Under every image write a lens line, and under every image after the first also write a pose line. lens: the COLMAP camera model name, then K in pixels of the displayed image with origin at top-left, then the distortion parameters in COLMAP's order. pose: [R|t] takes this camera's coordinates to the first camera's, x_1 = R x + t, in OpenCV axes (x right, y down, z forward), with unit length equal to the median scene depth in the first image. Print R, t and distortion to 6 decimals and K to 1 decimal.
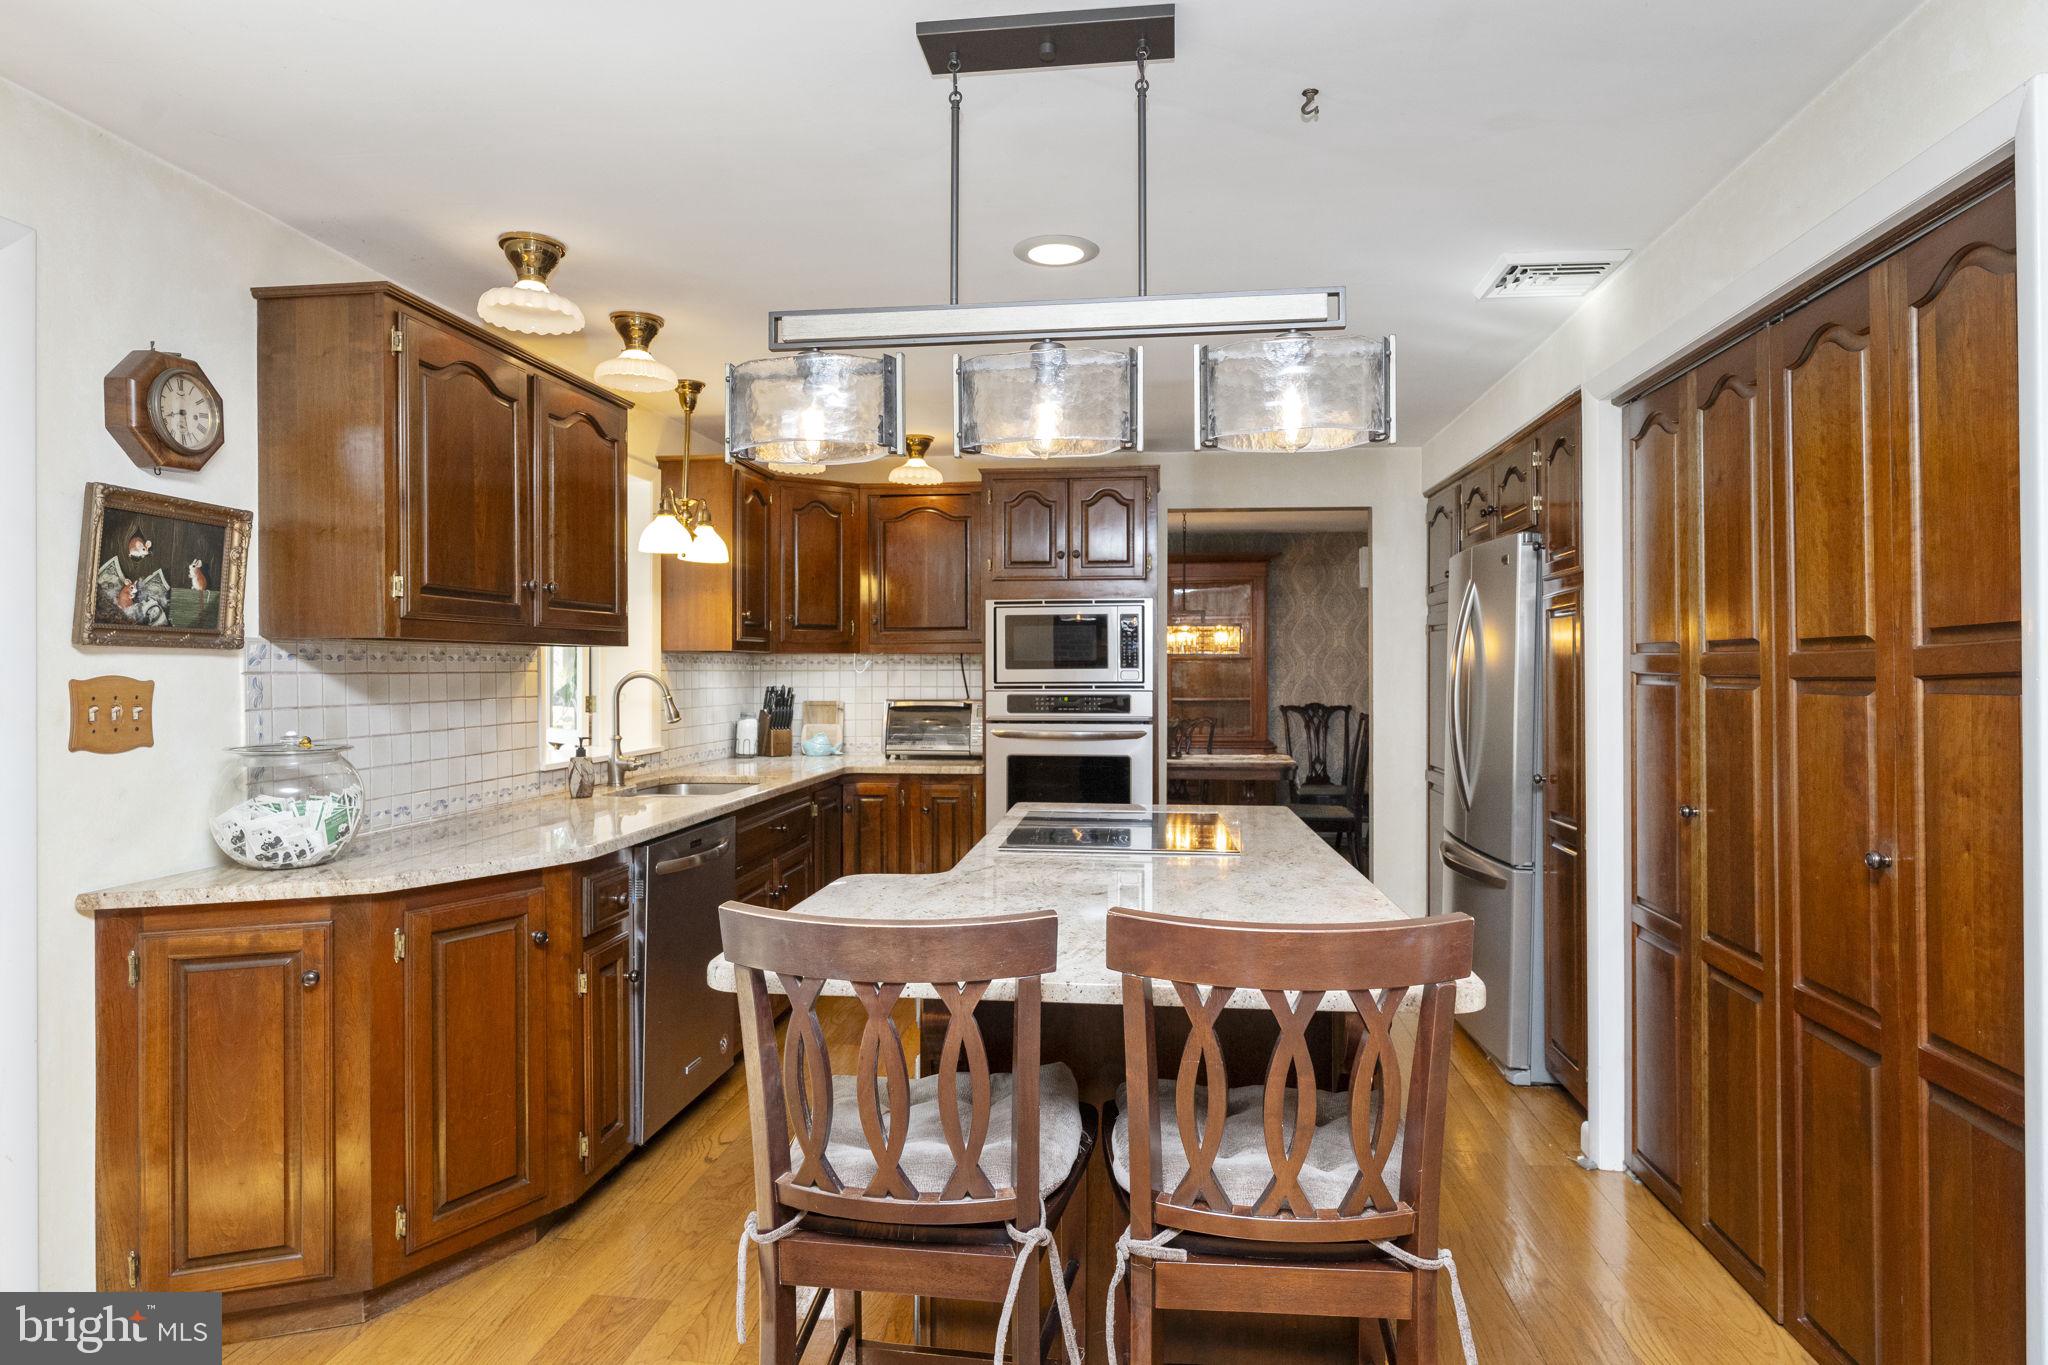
lens RADIAL K [[1134.3, 0, 1022.4], [0, 1134.3, 678.4], [0, 0, 1]] dist [0.000380, 0.000366]
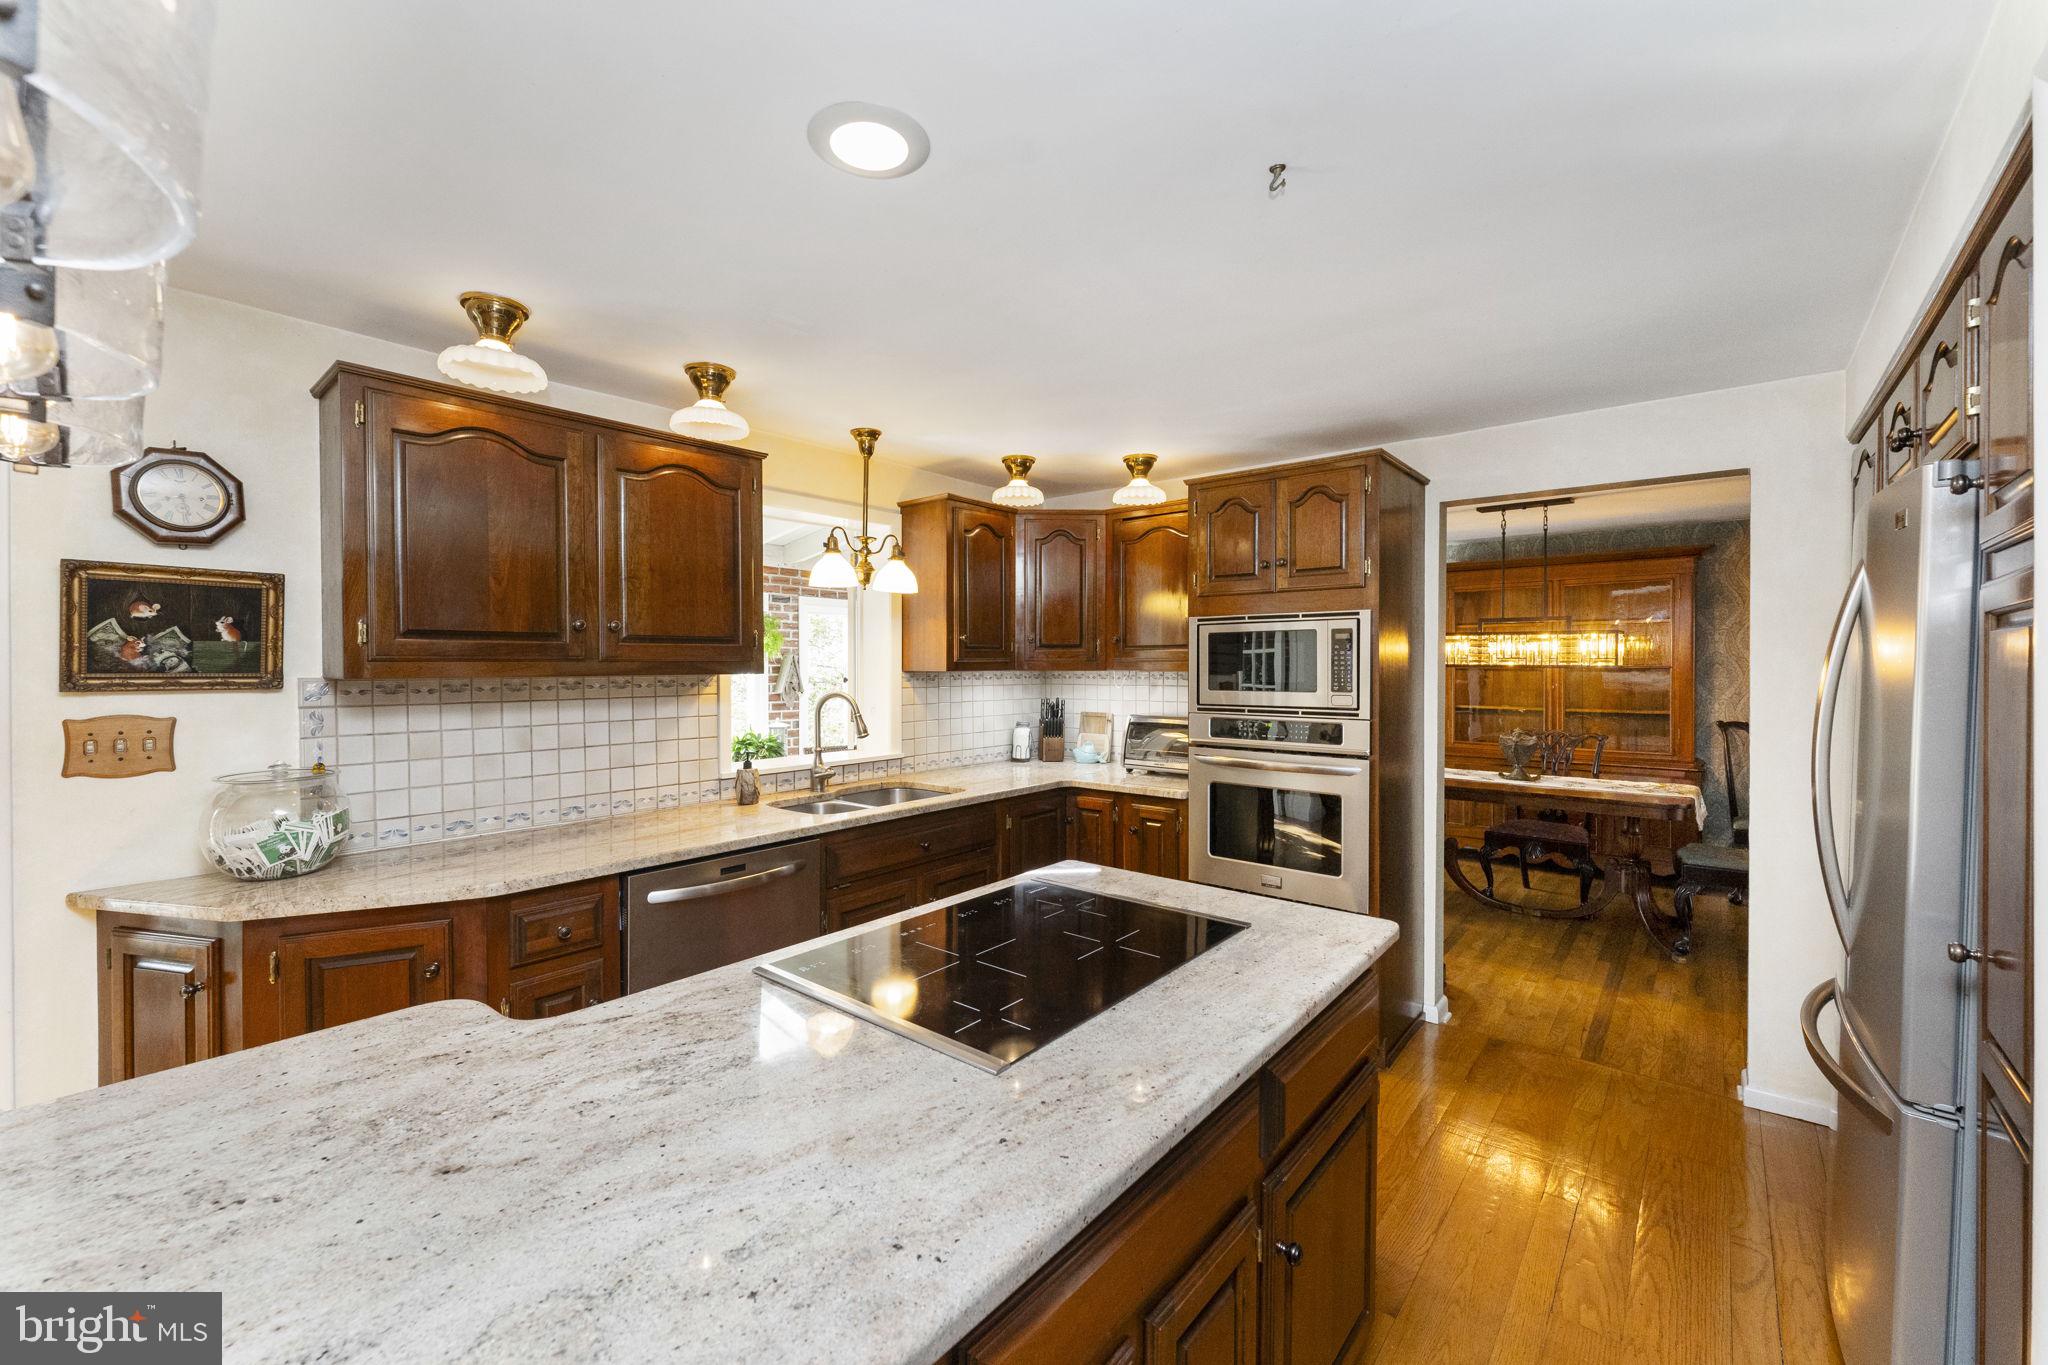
lens RADIAL K [[814.9, 0, 1029.8], [0, 814.9, 672.0], [0, 0, 1]] dist [0.004774, 0.000313]
pose [[0.839085, 0.005839, -0.543969, 0.297541], [-0.004456, 0.999983, 0.003860, -0.033058], [0.543982, -0.000815, 0.839096, 0.459519]]
